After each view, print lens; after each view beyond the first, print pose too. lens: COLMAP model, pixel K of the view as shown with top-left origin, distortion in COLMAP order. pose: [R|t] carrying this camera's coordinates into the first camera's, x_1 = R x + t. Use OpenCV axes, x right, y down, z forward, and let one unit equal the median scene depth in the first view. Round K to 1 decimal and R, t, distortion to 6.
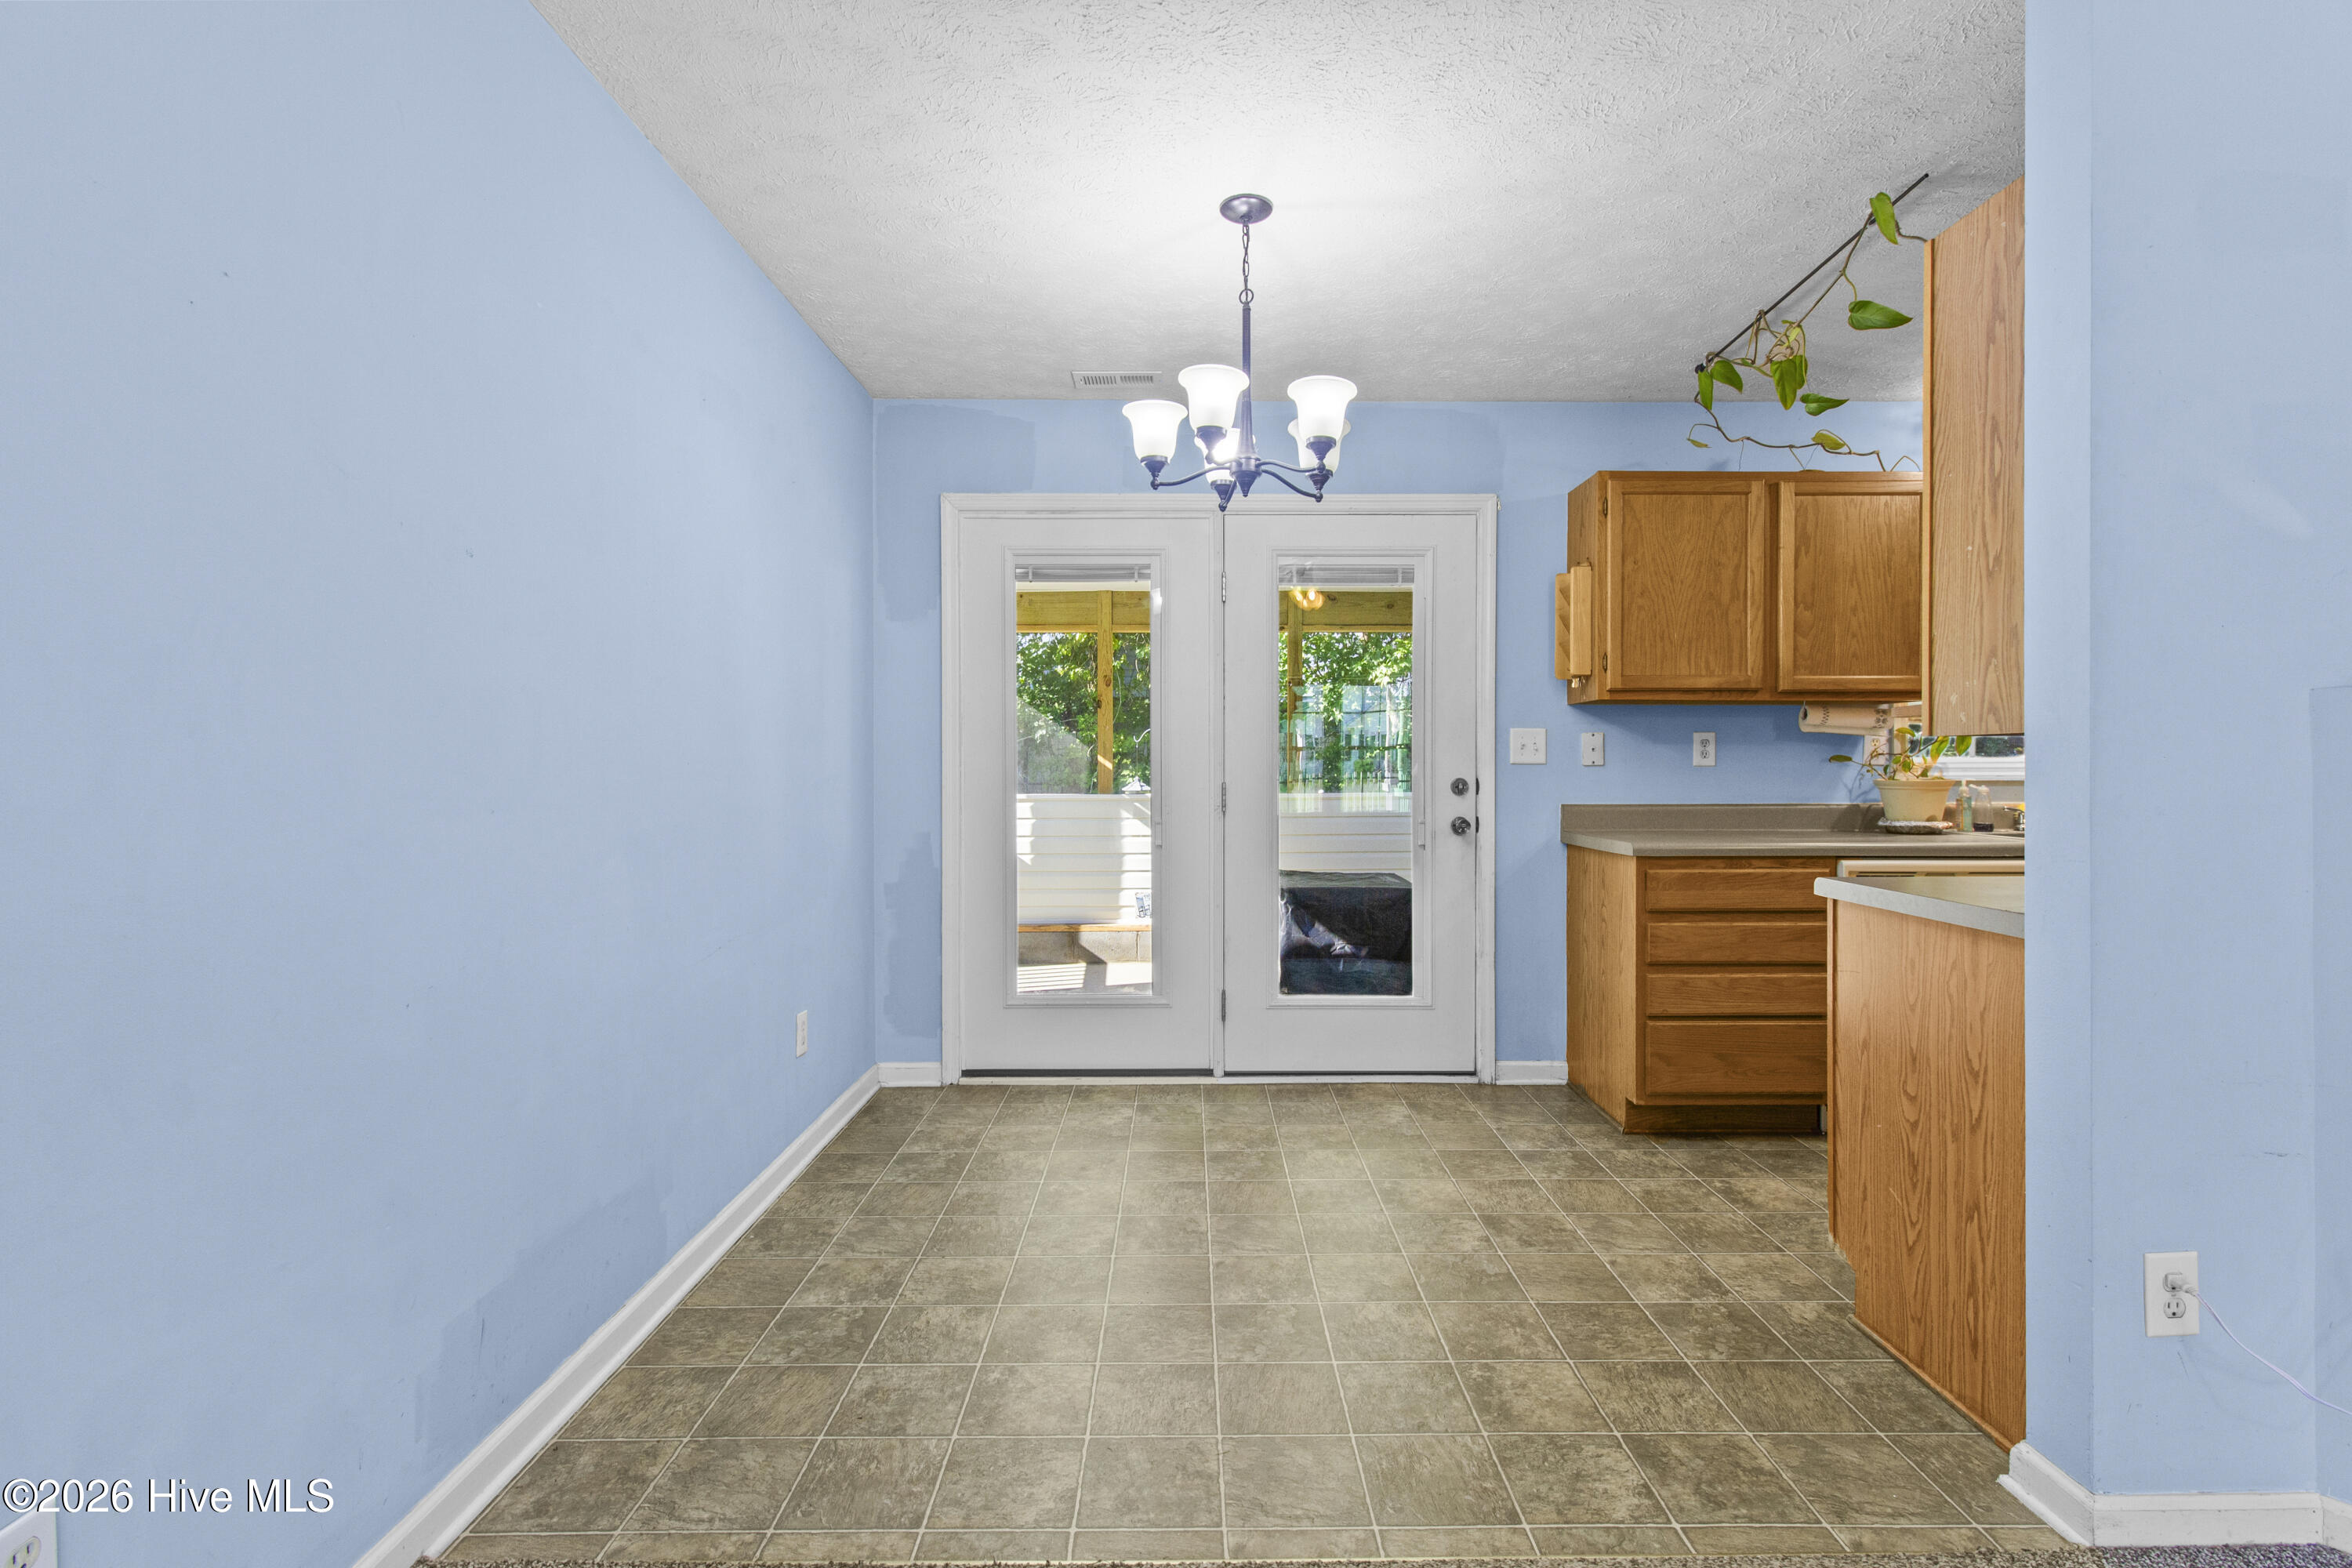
lens RADIAL K [[1085.2, 0, 1193.4], [0, 1085.2, 774.4], [0, 0, 1]] dist [0.000676, 0.000763]
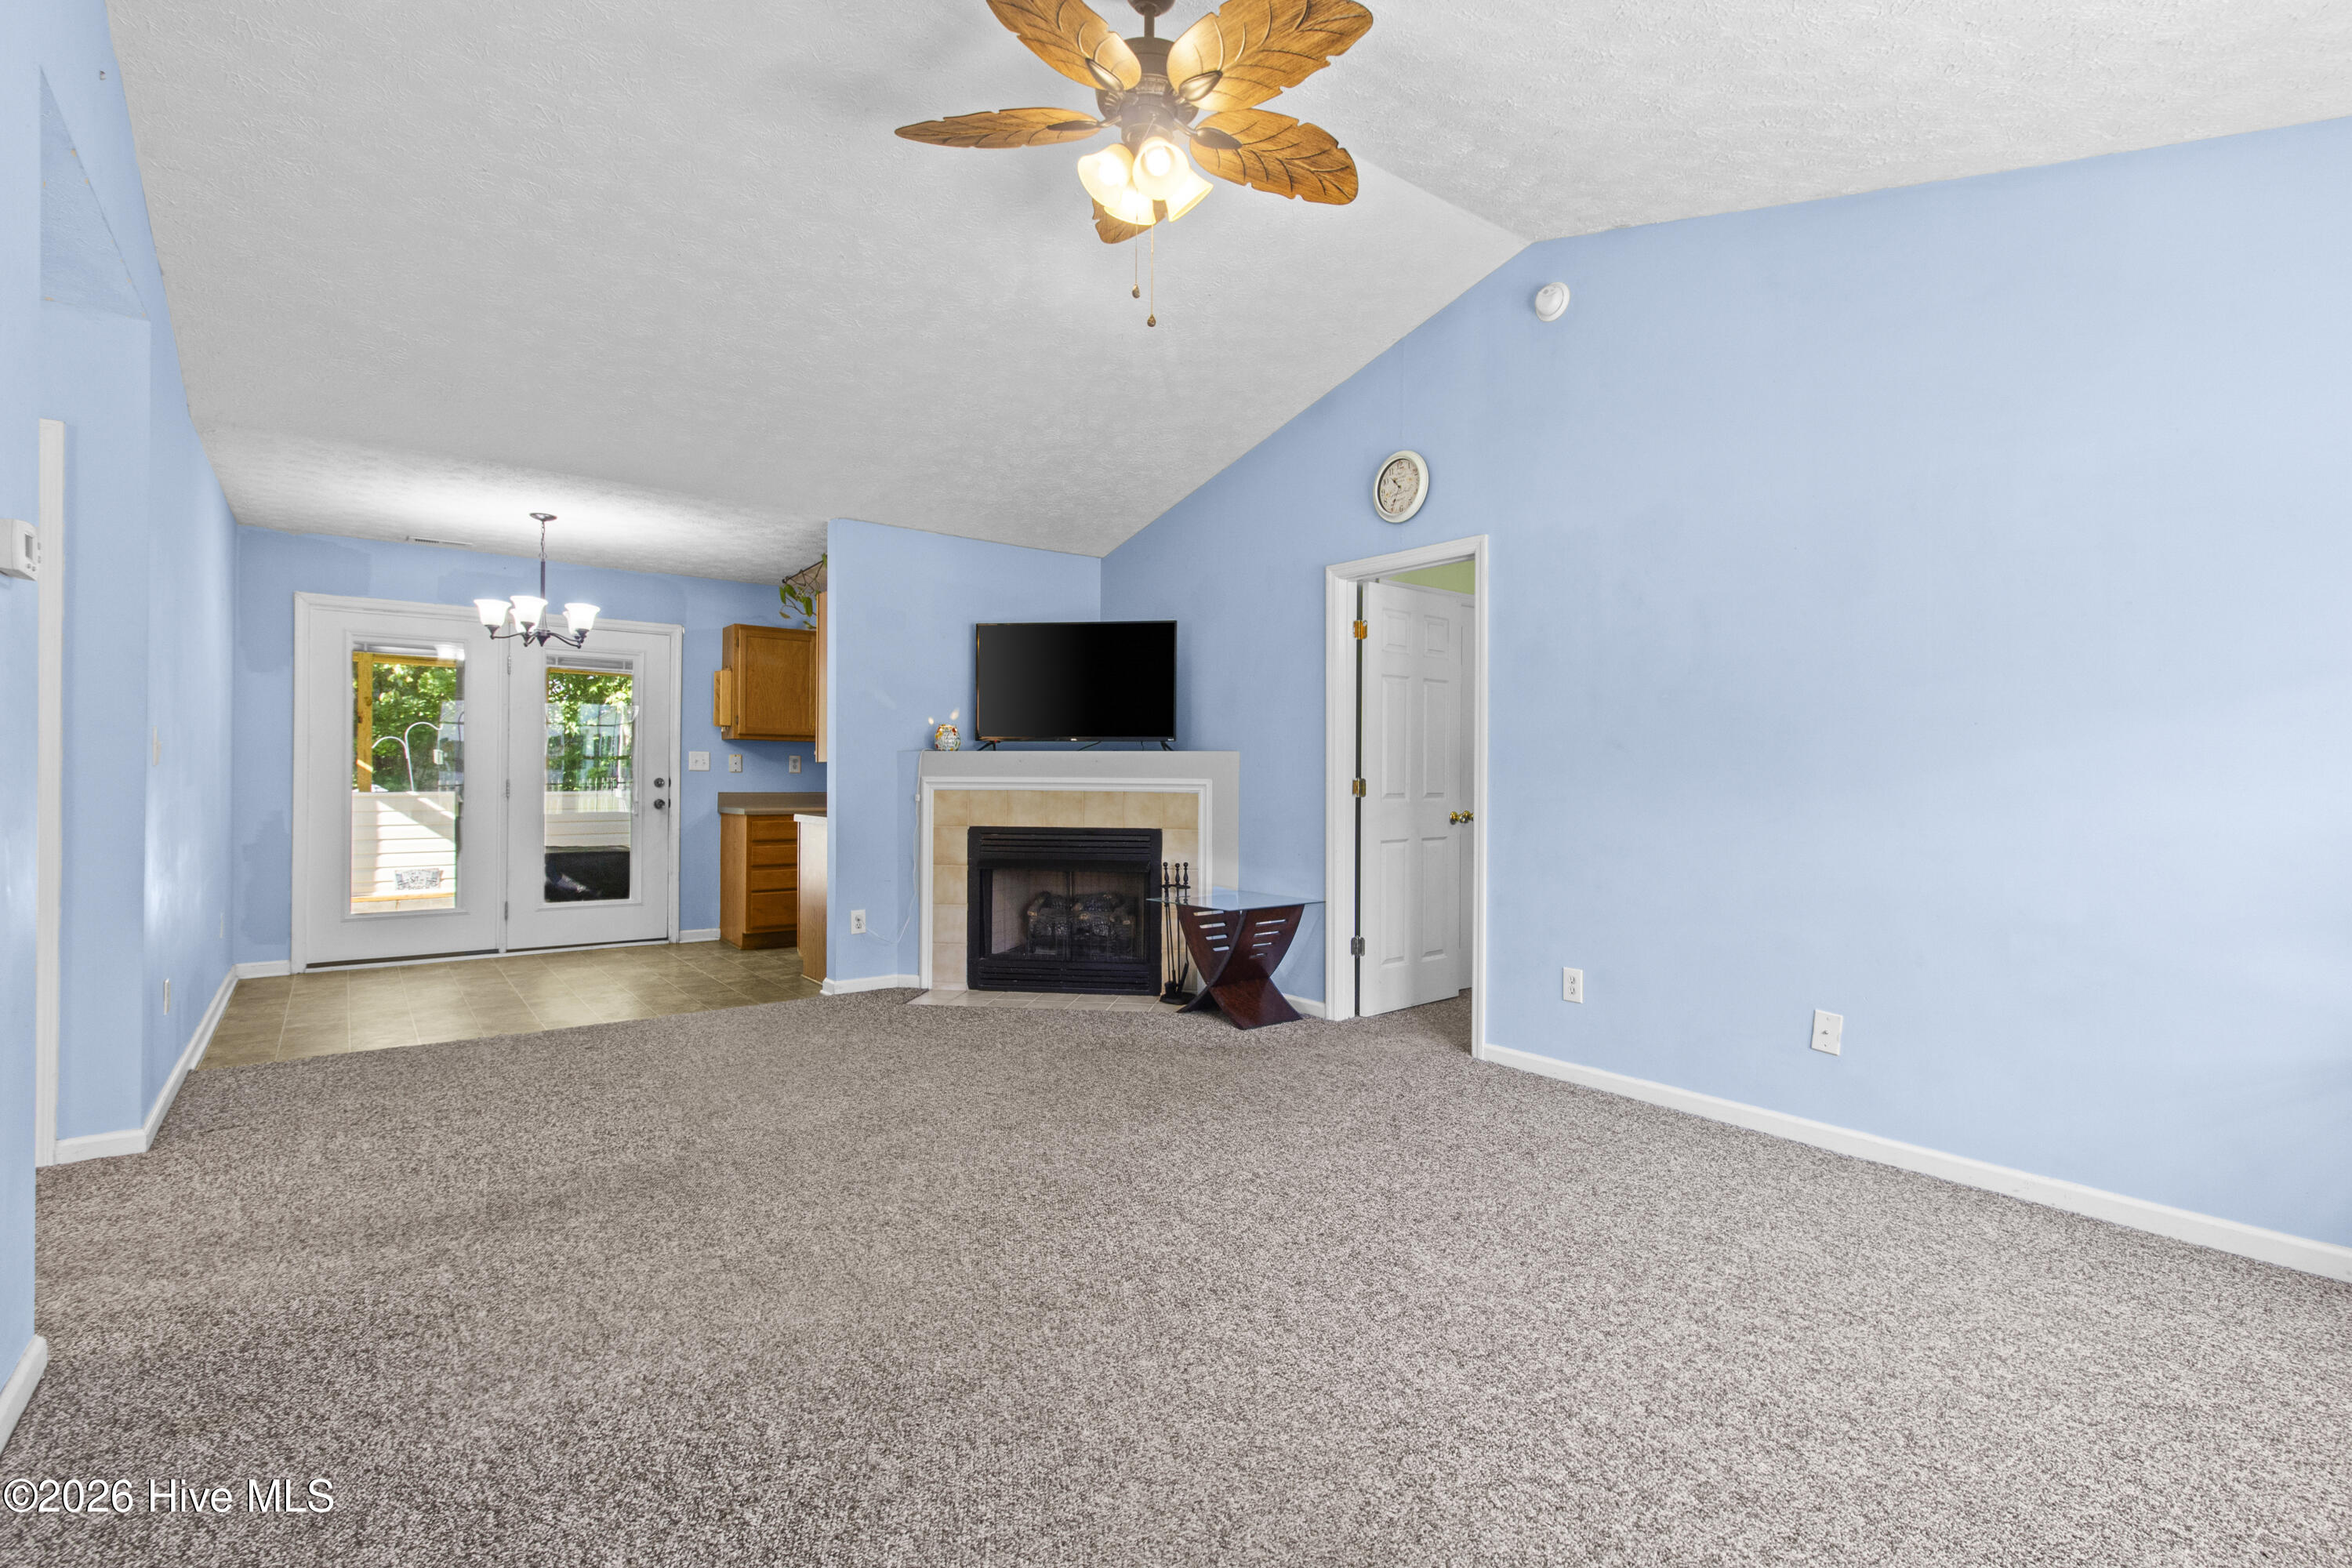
lens RADIAL K [[1086.5, 0, 1191.3], [0, 1086.5, 779.2], [0, 0, 1]] dist [0.001852, -0.000050]
pose [[0.792505, 0.006996, 0.609826, -0.196958], [-0.003661, 0.999971, -0.006715, 0.017627], [-0.609855, 0.003089, 0.792507, -1.219286]]
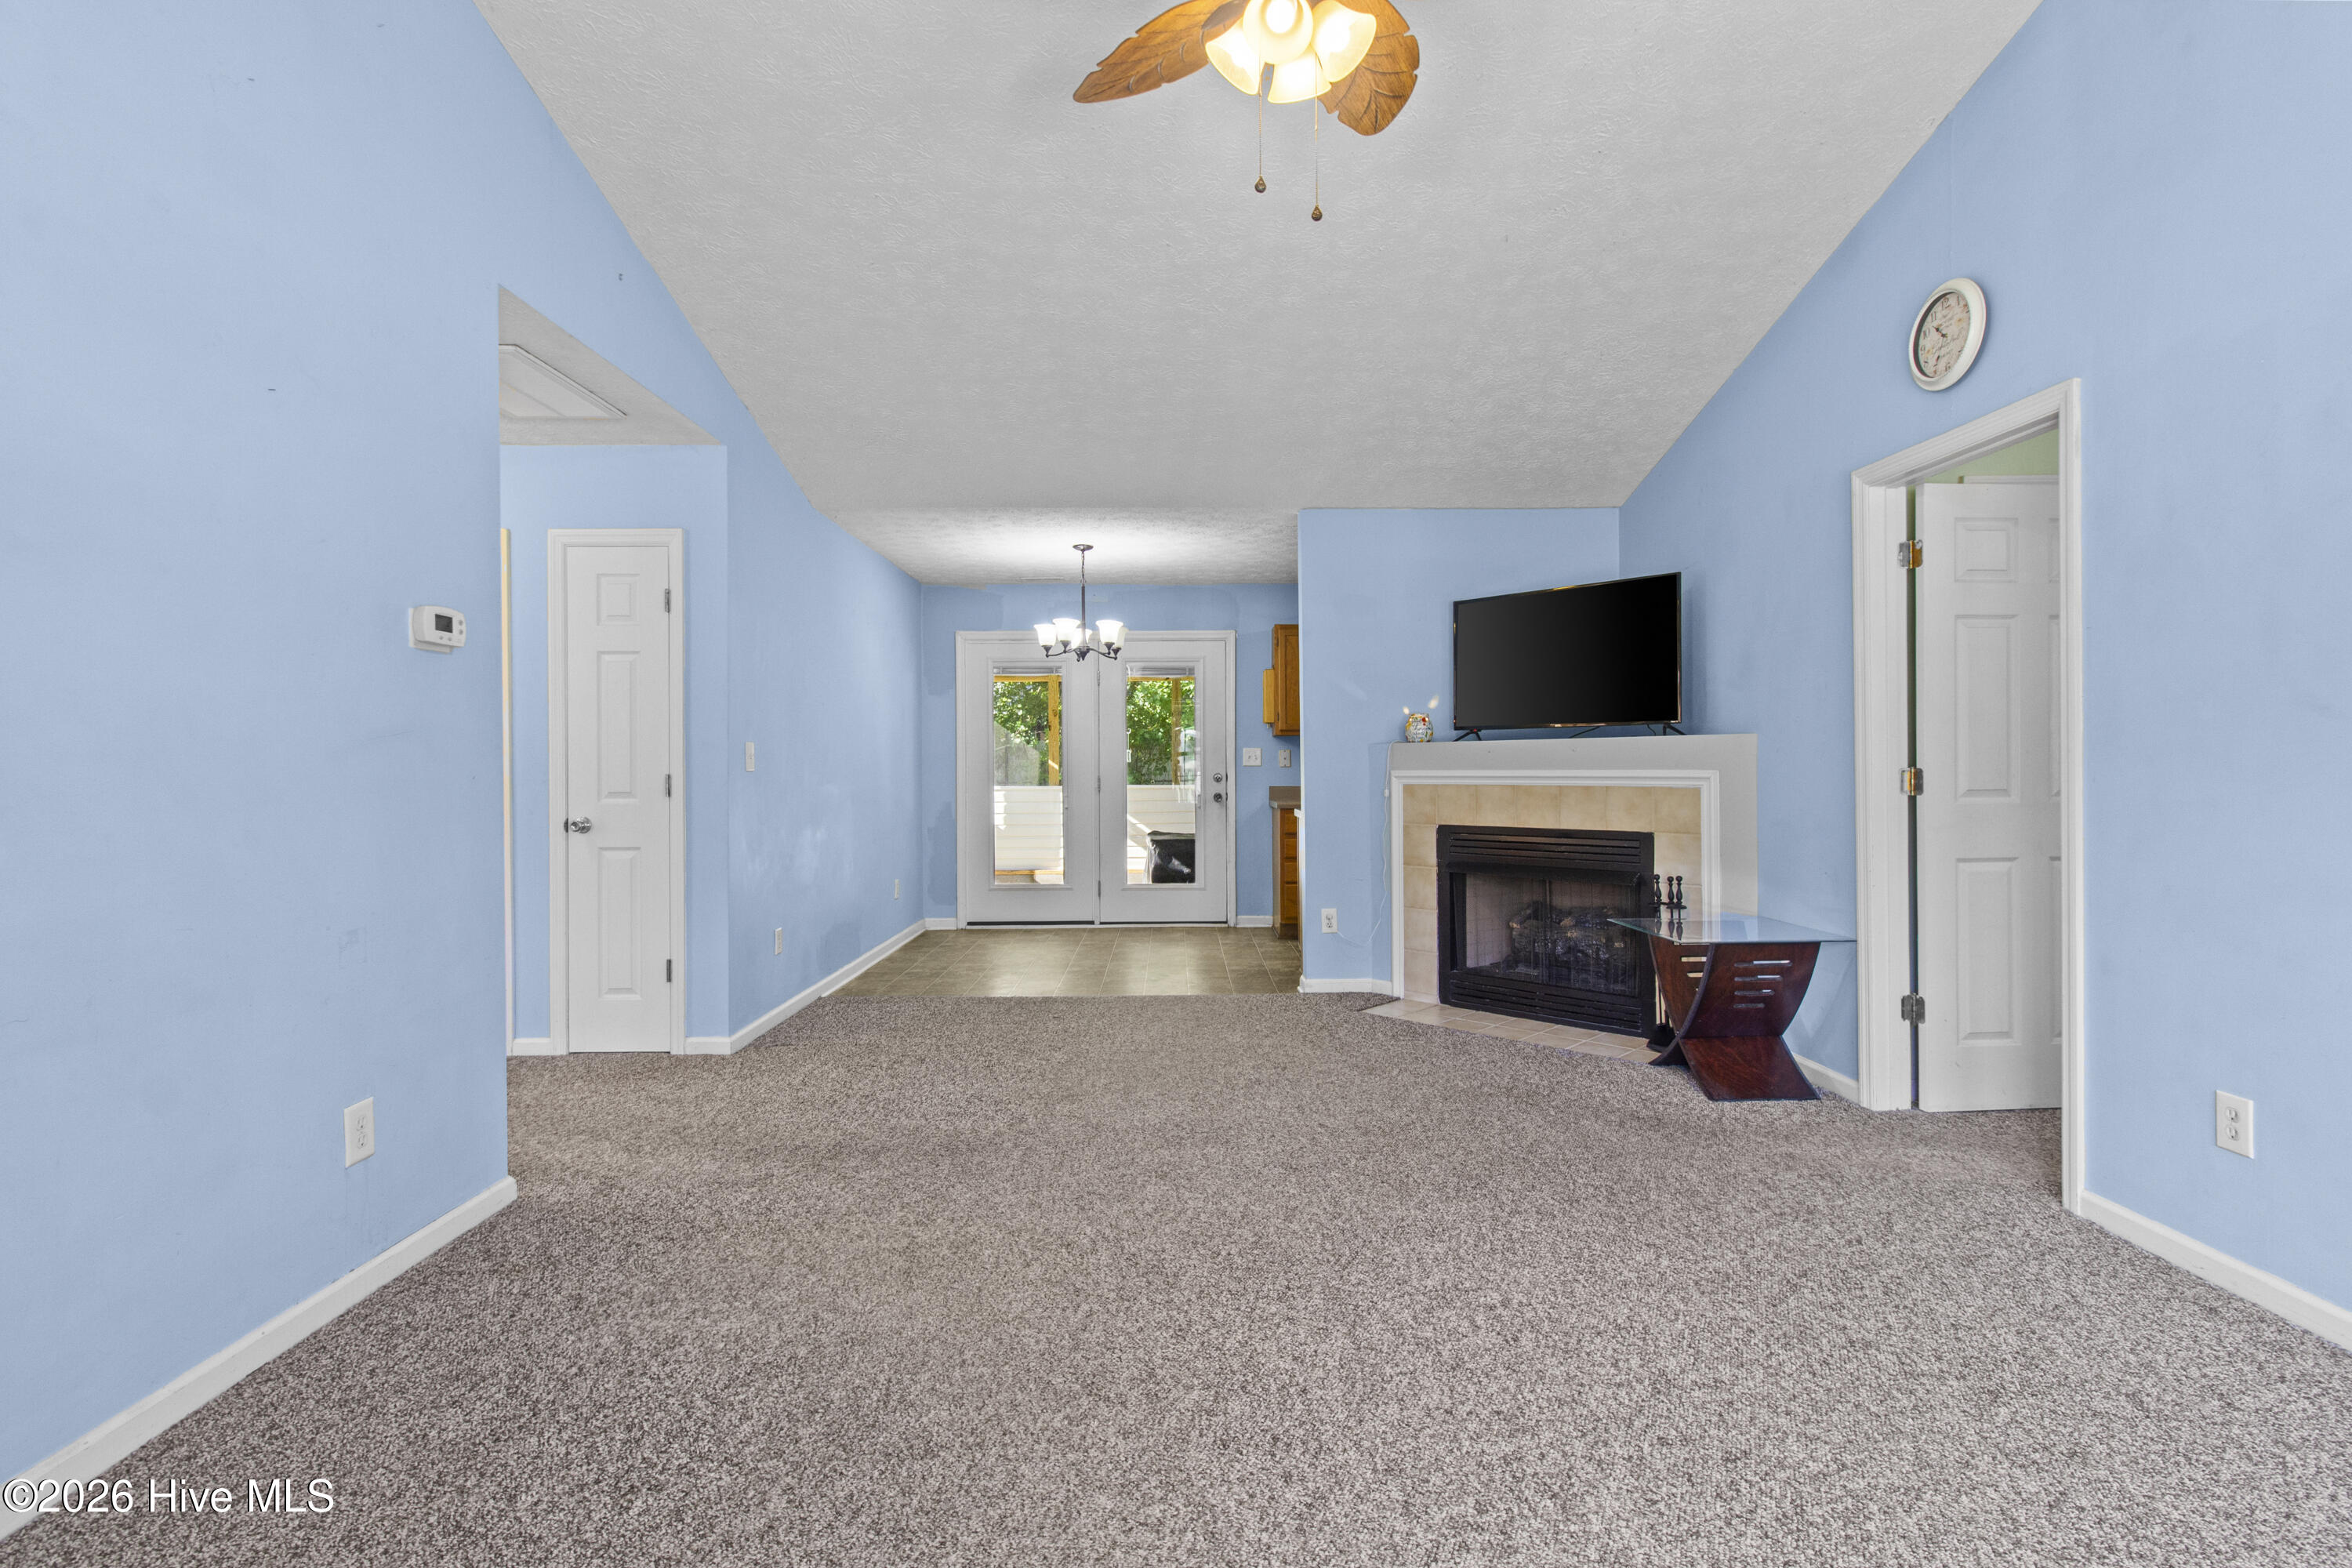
lens RADIAL K [[1097.4, 0, 1189.8], [0, 1097.4, 772.7], [0, 0, 1]] dist [0.001467, 0.000496]
pose [[0.999957, -0.004021, 0.008397, 0.215546], [0.004046, 0.999987, -0.002940, 0.009947], [-0.008385, 0.002974, 0.999960, -1.222162]]
